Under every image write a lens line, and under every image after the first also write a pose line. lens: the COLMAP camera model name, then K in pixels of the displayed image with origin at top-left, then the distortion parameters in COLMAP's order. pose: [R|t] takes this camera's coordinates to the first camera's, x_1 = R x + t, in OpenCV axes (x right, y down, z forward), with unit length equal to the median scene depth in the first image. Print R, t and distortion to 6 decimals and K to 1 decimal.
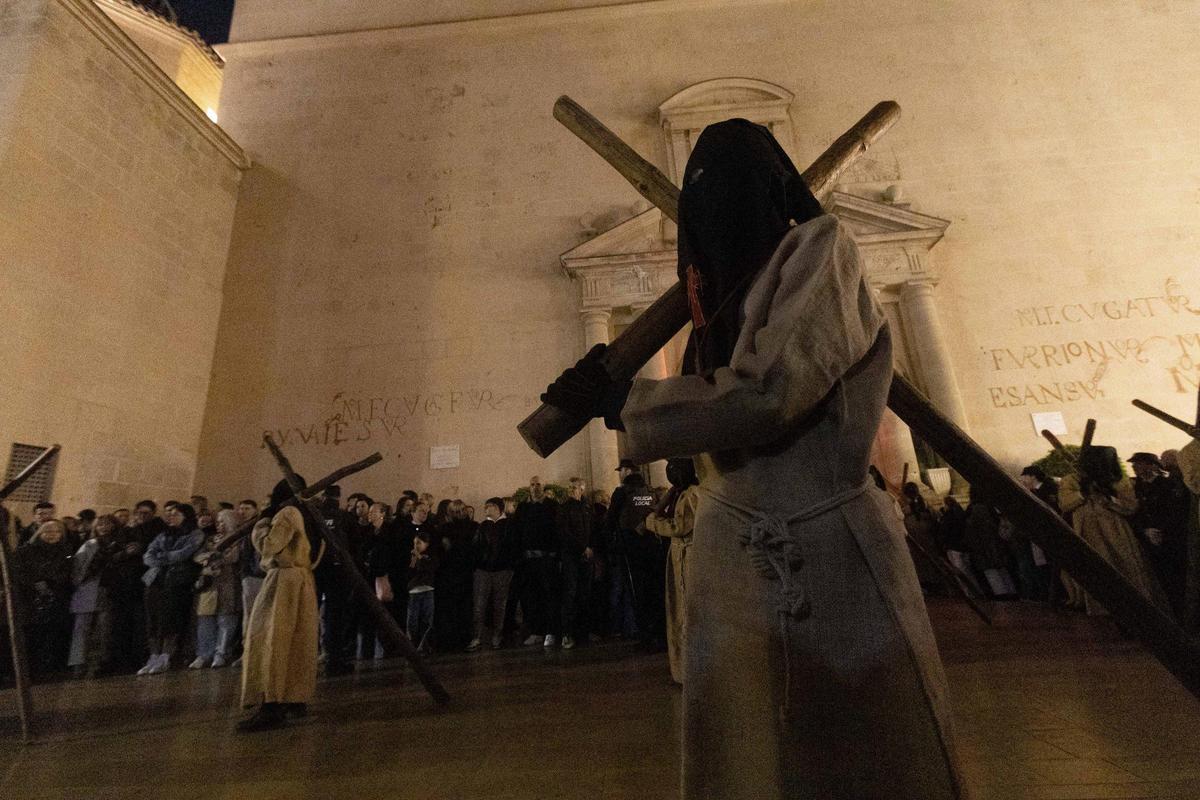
lens RADIAL K [[543.5, 0, 602.4], [0, 543.5, 392.0], [0, 0, 1]] dist [-0.004292, 0.005265]
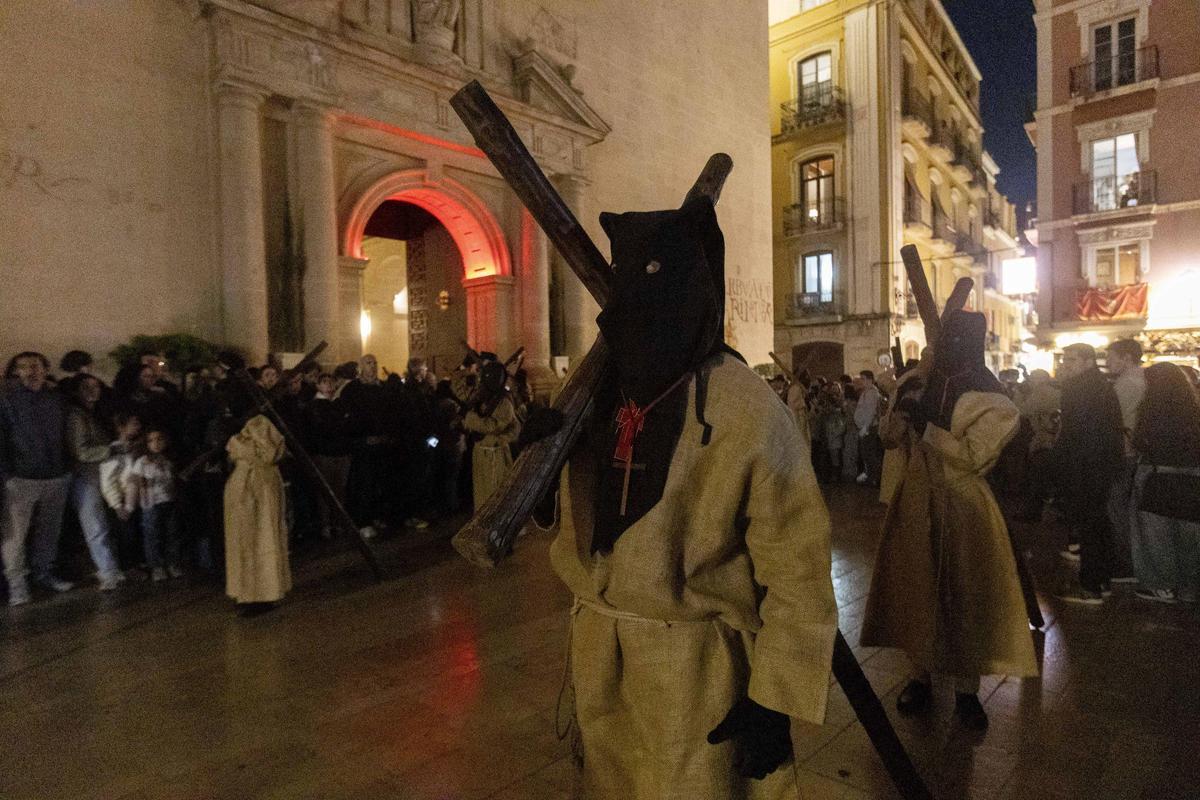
lens RADIAL K [[721.1, 0, 610.5], [0, 721.1, 407.9], [0, 0, 1]] dist [0.007328, -0.001155]
pose [[0.626594, 0.023584, 0.778989, -0.440572], [-0.239388, 0.957045, 0.163582, -0.024219], [-0.741669, -0.288980, 0.605324, -0.007375]]
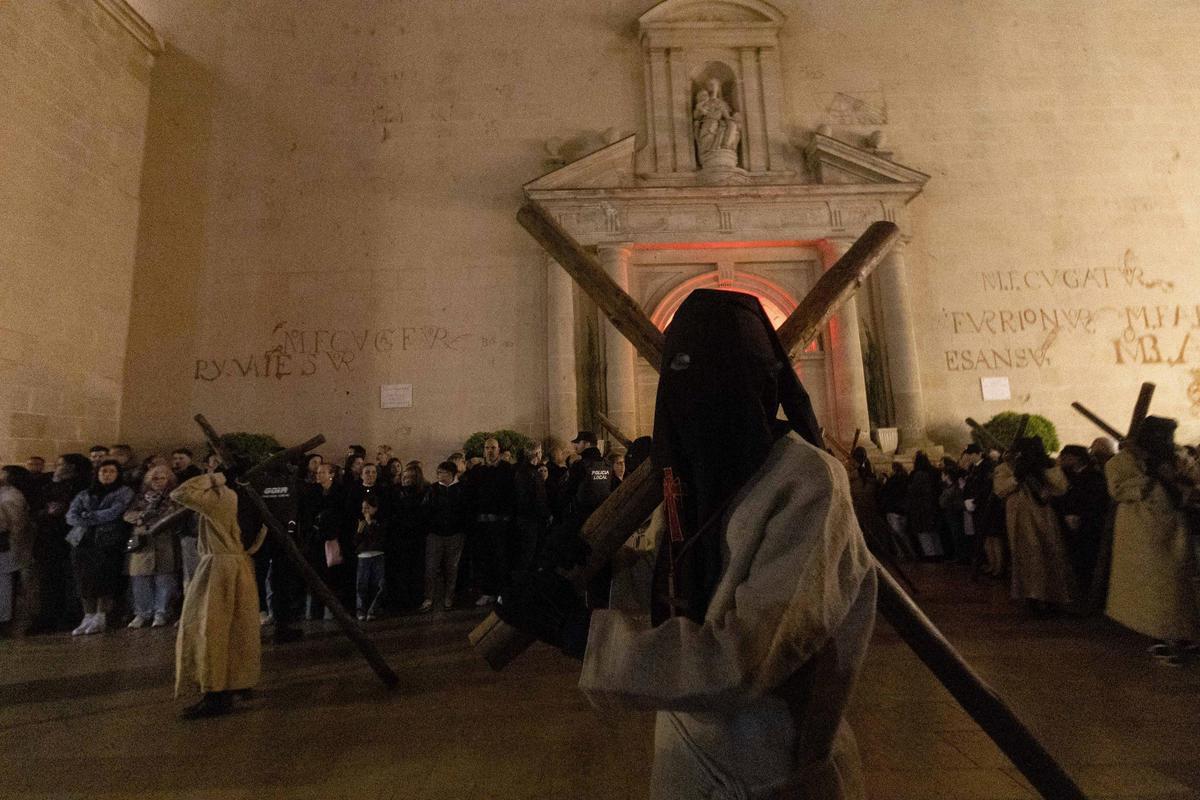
lens RADIAL K [[553.2, 0, 600.6], [0, 553.2, 392.6], [0, 0, 1]] dist [-0.007219, 0.006538]
pose [[0.996588, 0.038698, 0.072902, -0.001725], [-0.048703, 0.988827, 0.140888, -0.042962], [-0.066635, -0.143958, 0.987338, 0.012722]]
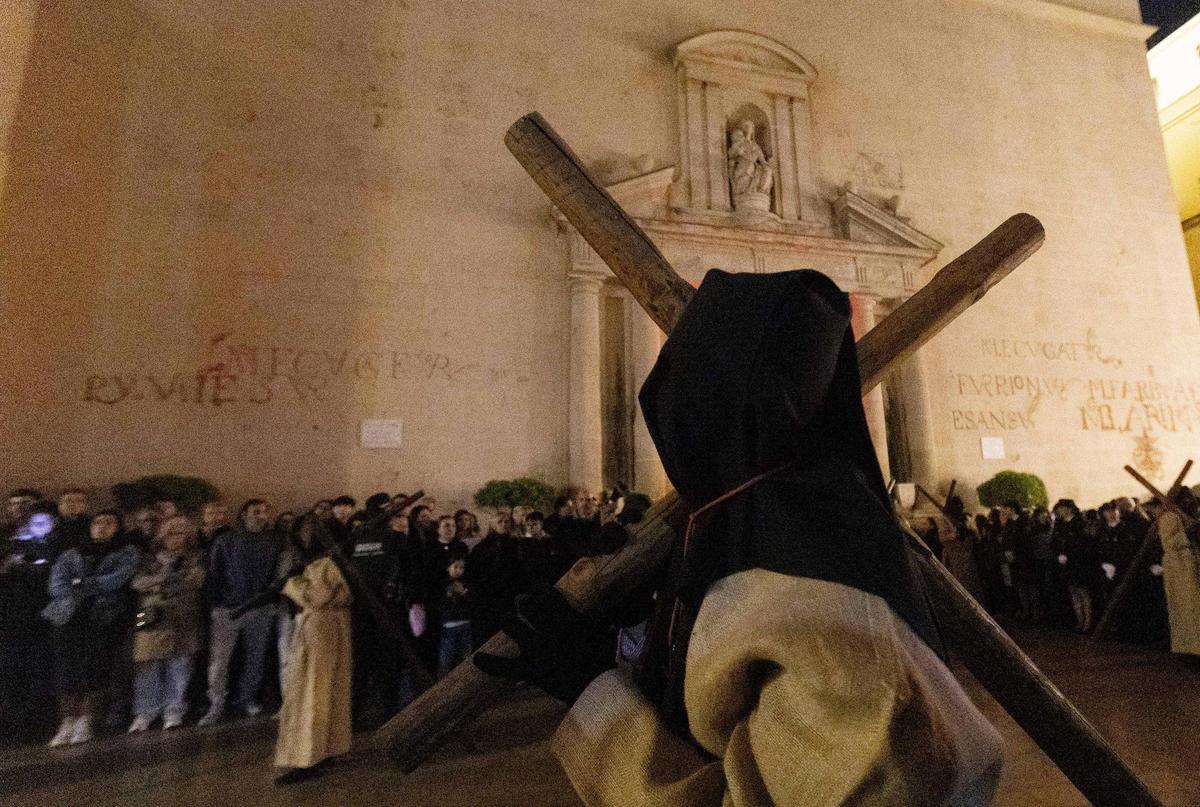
lens RADIAL K [[630.7, 0, 676.9], [0, 630.7, 406.0], [0, 0, 1]] dist [-0.008092, 0.008057]
pose [[0.943381, 0.090512, 0.319125, -0.184759], [-0.119091, 0.990329, 0.071170, -0.038344], [-0.309597, -0.105146, 0.945037, 0.002609]]
